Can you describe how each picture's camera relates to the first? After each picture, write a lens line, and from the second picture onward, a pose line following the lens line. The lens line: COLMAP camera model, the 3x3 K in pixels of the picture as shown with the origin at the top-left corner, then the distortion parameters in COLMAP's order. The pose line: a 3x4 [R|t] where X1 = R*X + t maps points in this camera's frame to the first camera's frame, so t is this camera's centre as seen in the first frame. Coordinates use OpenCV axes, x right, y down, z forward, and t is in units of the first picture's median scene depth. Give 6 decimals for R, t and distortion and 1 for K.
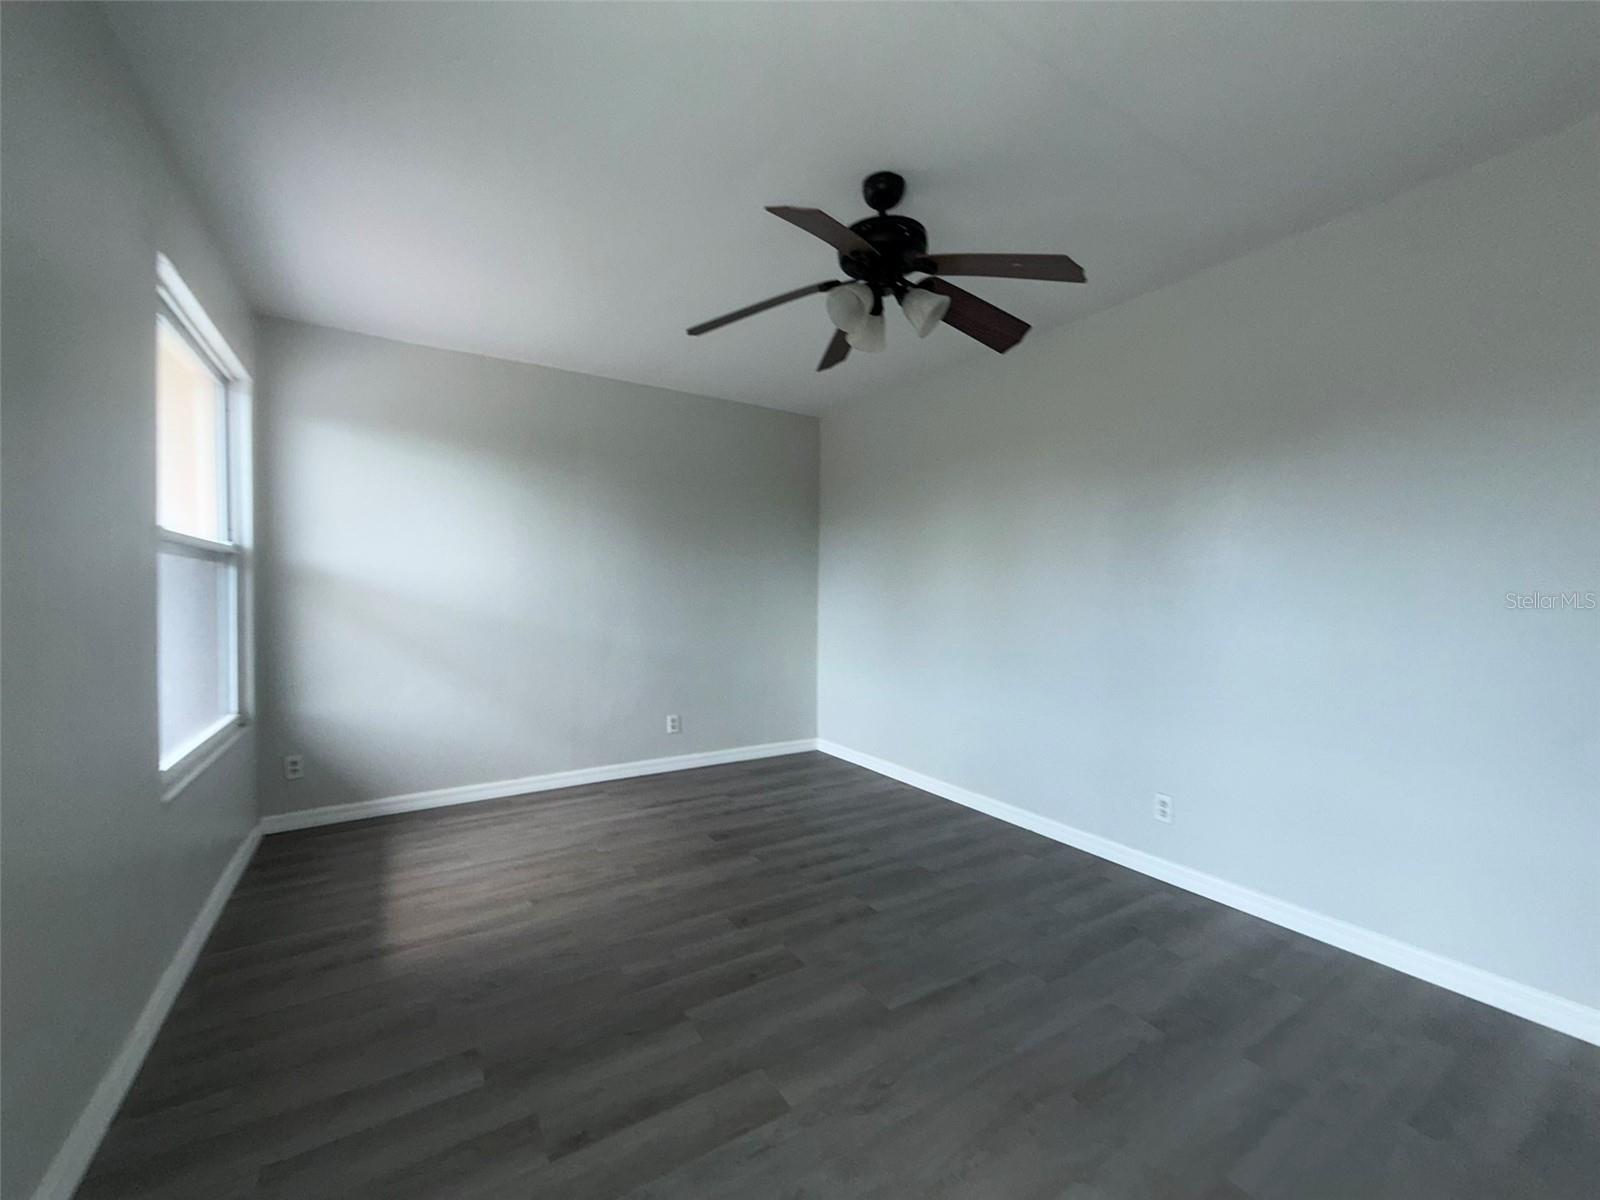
lens RADIAL K [[636.6, 0, 800.0], [0, 636.6, 600.0], [0, 0, 1]] dist [-0.003522, 0.000035]
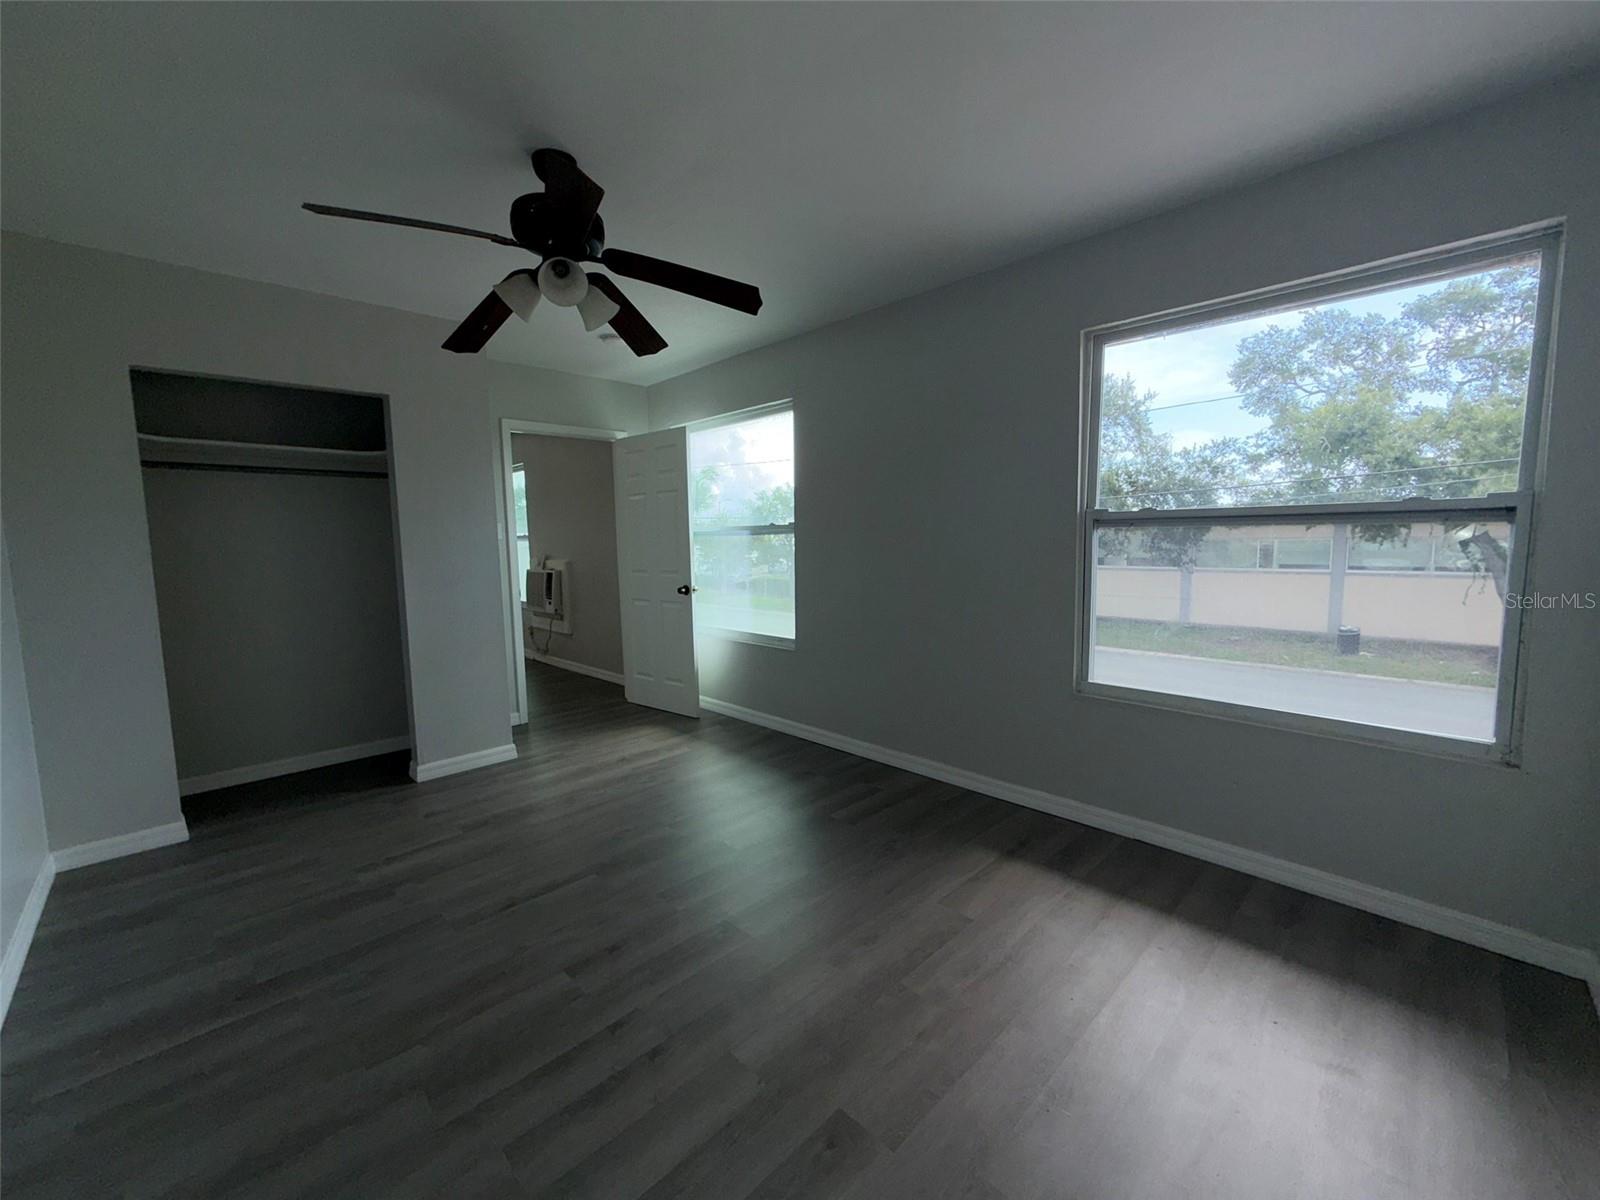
lens RADIAL K [[636.6, 0, 800.0], [0, 636.6, 600.0], [0, 0, 1]] dist [-0.003522, 0.000035]
pose [[-0.978311, 0.027027, -0.205373, -0.019852], [0.004548, 0.994015, 0.109149, -0.074735], [0.207094, 0.105847, -0.972578, 1.980778]]
